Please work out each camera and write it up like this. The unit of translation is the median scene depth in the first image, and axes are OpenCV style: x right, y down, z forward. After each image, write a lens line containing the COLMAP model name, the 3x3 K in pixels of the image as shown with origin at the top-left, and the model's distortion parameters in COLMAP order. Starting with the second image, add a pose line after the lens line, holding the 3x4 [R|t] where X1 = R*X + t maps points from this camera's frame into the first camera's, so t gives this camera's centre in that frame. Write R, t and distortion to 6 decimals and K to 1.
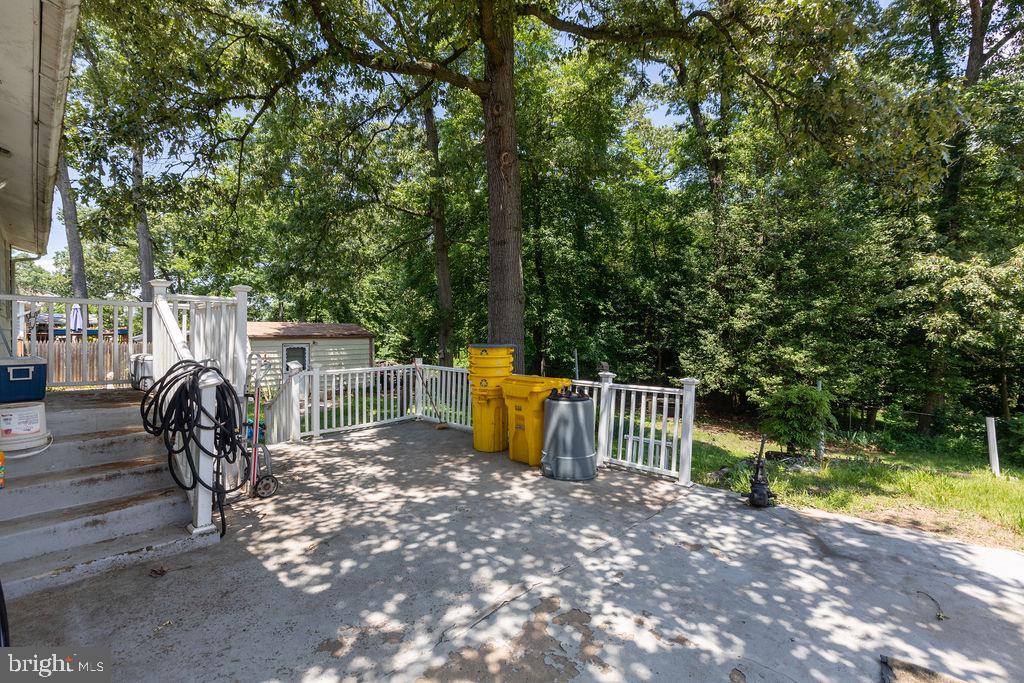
lens RADIAL K [[473.3, 0, 511.0], [0, 473.3, 340.9], [0, 0, 1]] dist [0.000903, -0.000086]
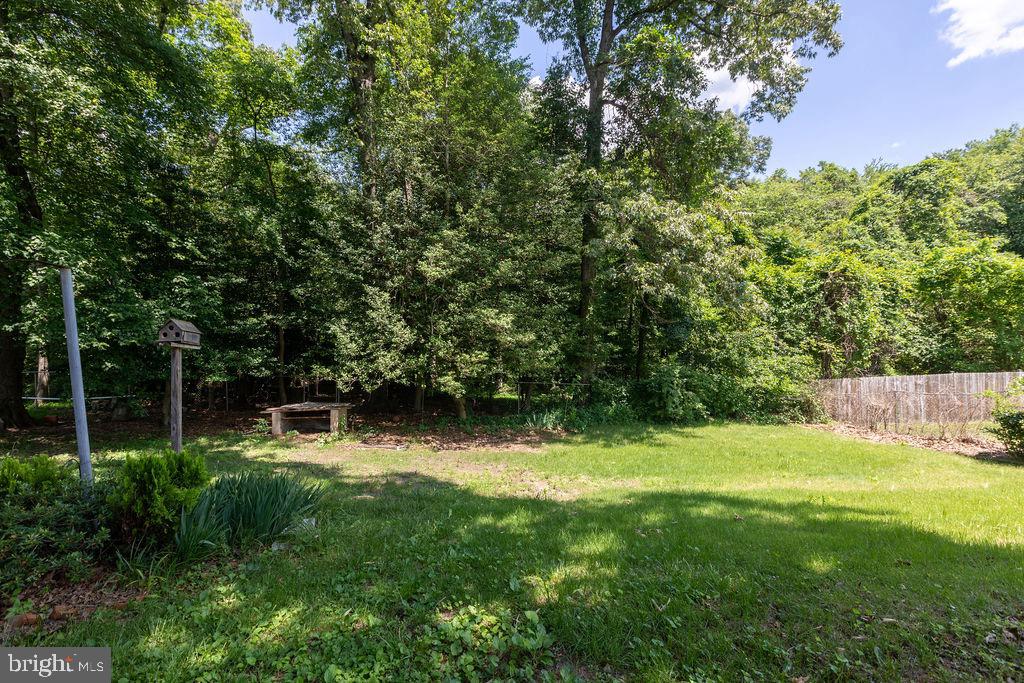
lens RADIAL K [[473.3, 0, 509.6], [0, 473.3, 319.2], [0, 0, 1]] dist [0.000903, -0.000086]
pose [[0.703974, -0.007747, 0.710183, 0.097661], [0.032727, 0.999232, -0.021541, 0.042353], [-0.709471, 0.038407, 0.703687, 0.456094]]
